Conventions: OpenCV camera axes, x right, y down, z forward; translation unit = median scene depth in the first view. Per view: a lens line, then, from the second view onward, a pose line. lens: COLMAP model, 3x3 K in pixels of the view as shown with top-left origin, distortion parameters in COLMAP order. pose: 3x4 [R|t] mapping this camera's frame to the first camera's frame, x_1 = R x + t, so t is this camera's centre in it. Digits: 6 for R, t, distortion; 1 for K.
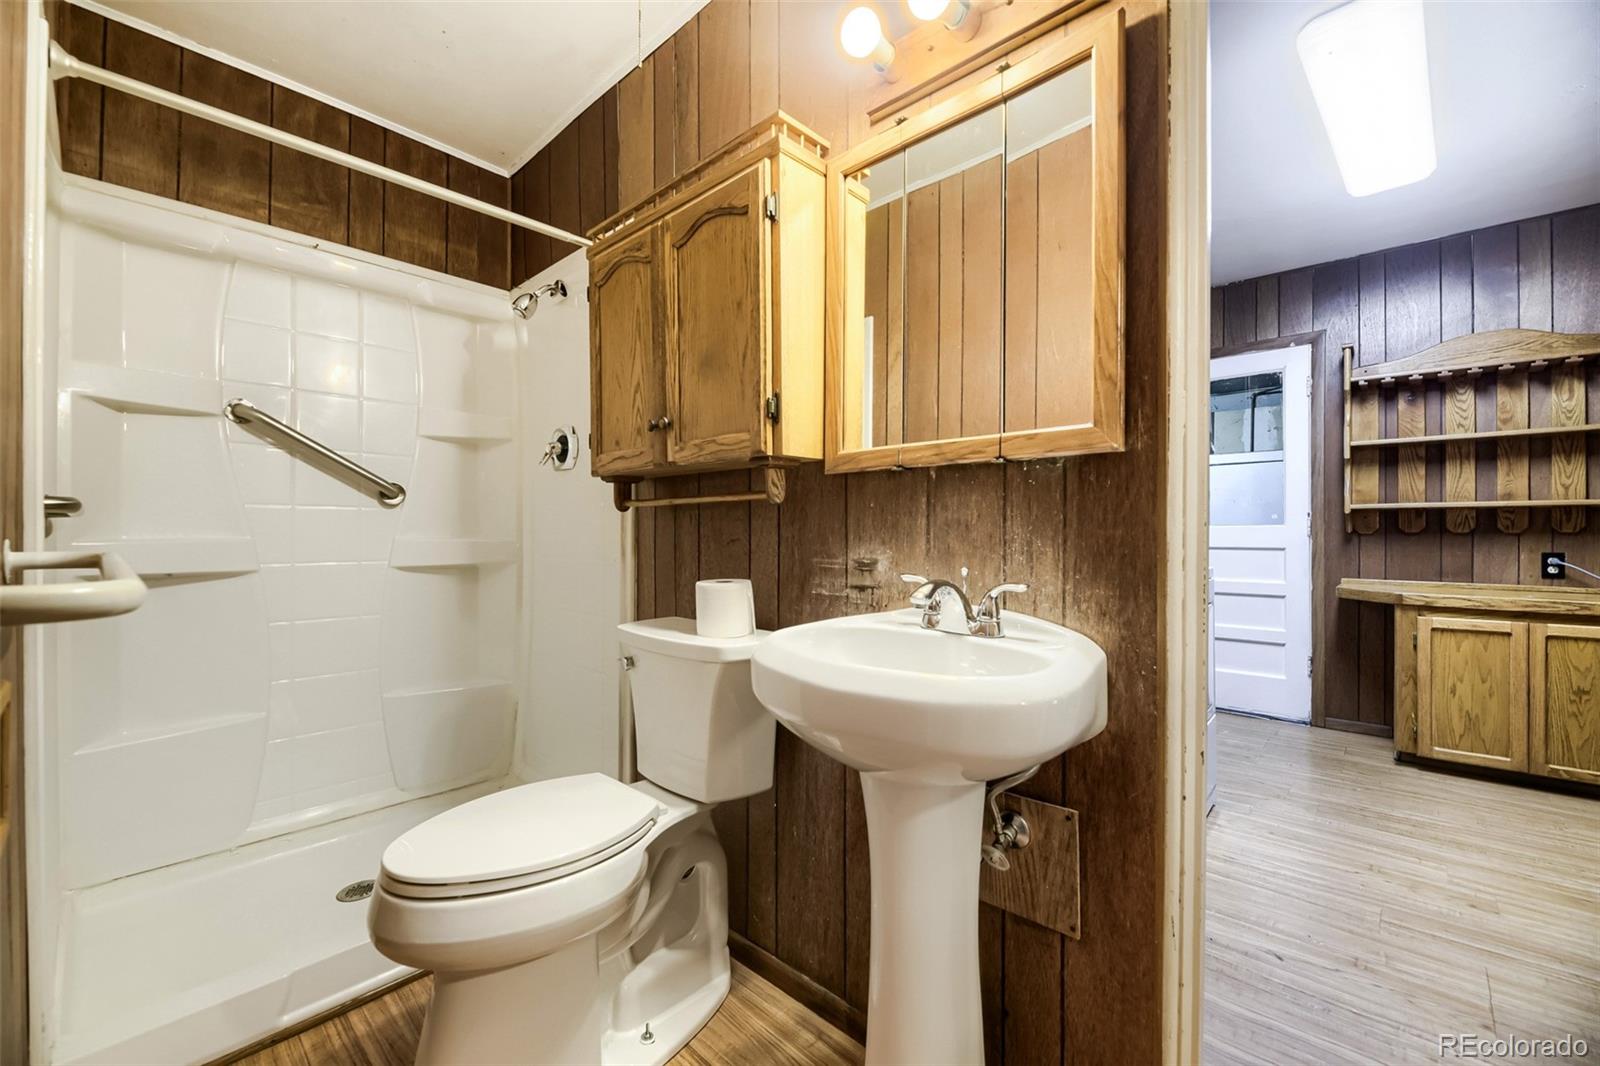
lens RADIAL K [[650.0, 0, 780.1], [0, 650.0, 532.9], [0, 0, 1]] dist [-0.001983, -0.000398]
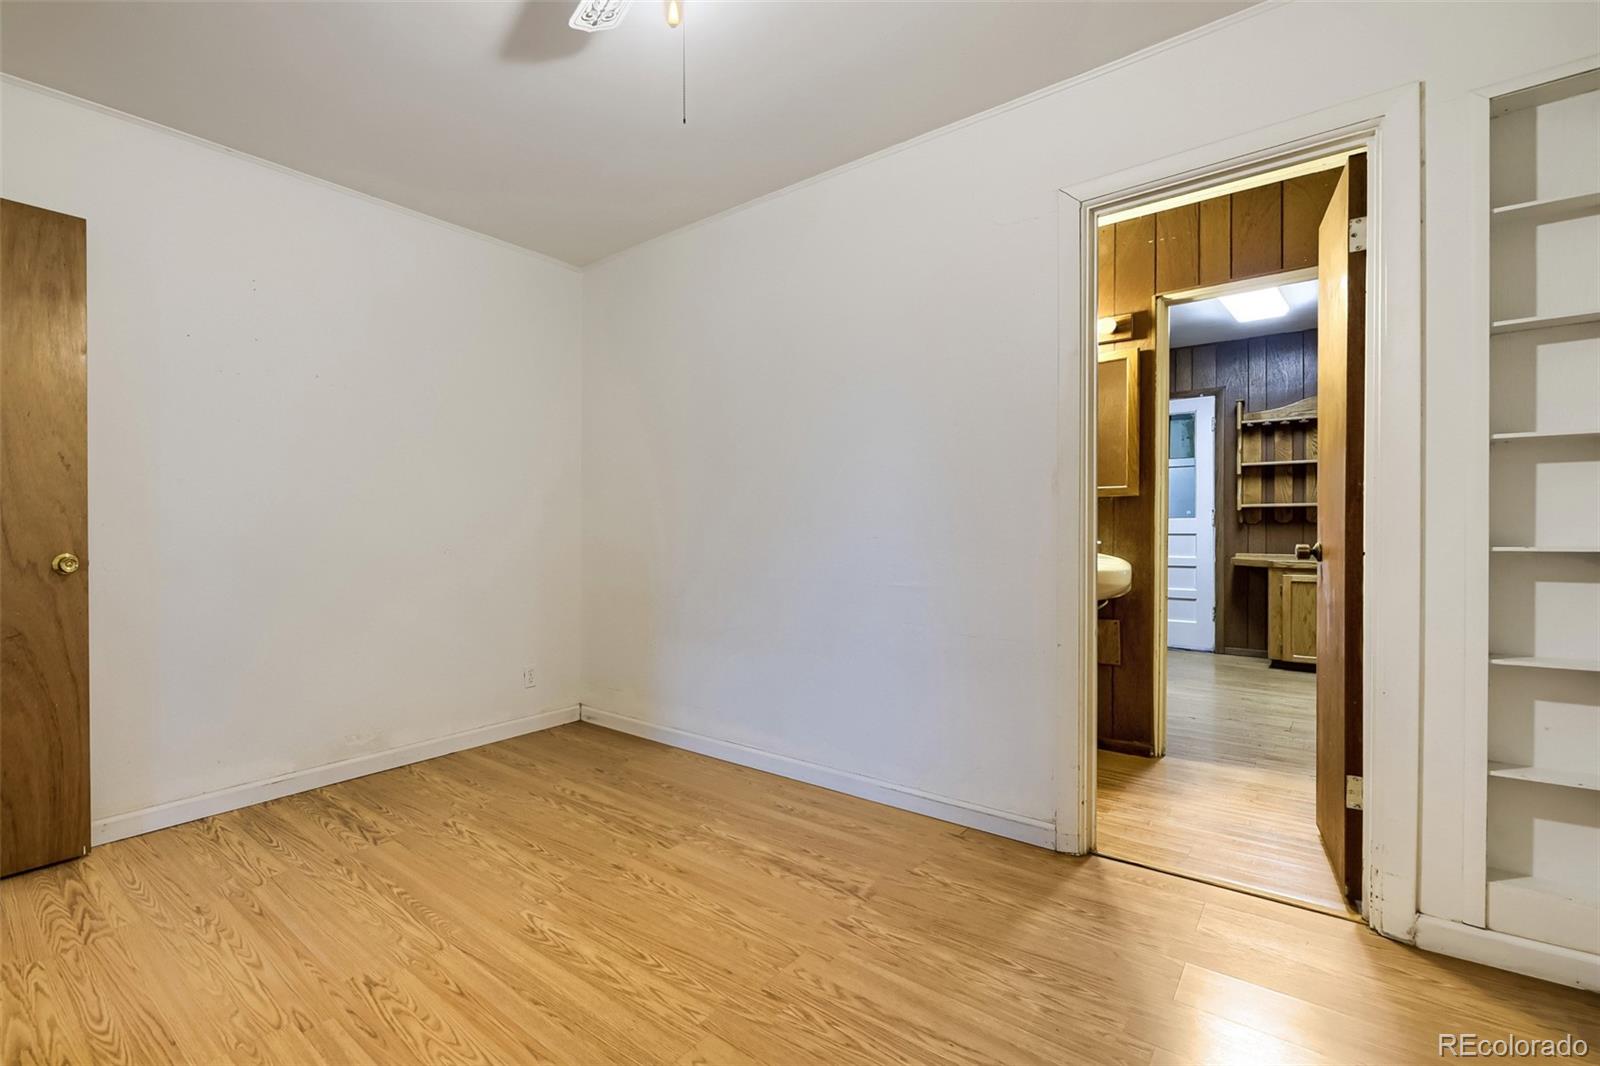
lens RADIAL K [[720.3, 0, 563.9], [0, 720.3, 532.9], [0, 0, 1]] dist [0.001026, 0.000016]
pose [[0.998224, -0.005076, -0.059350, -0.615769], [0.005501, 0.999960, 0.006999, 0.002406], [0.059312, -0.007313, 0.998213, -0.793639]]
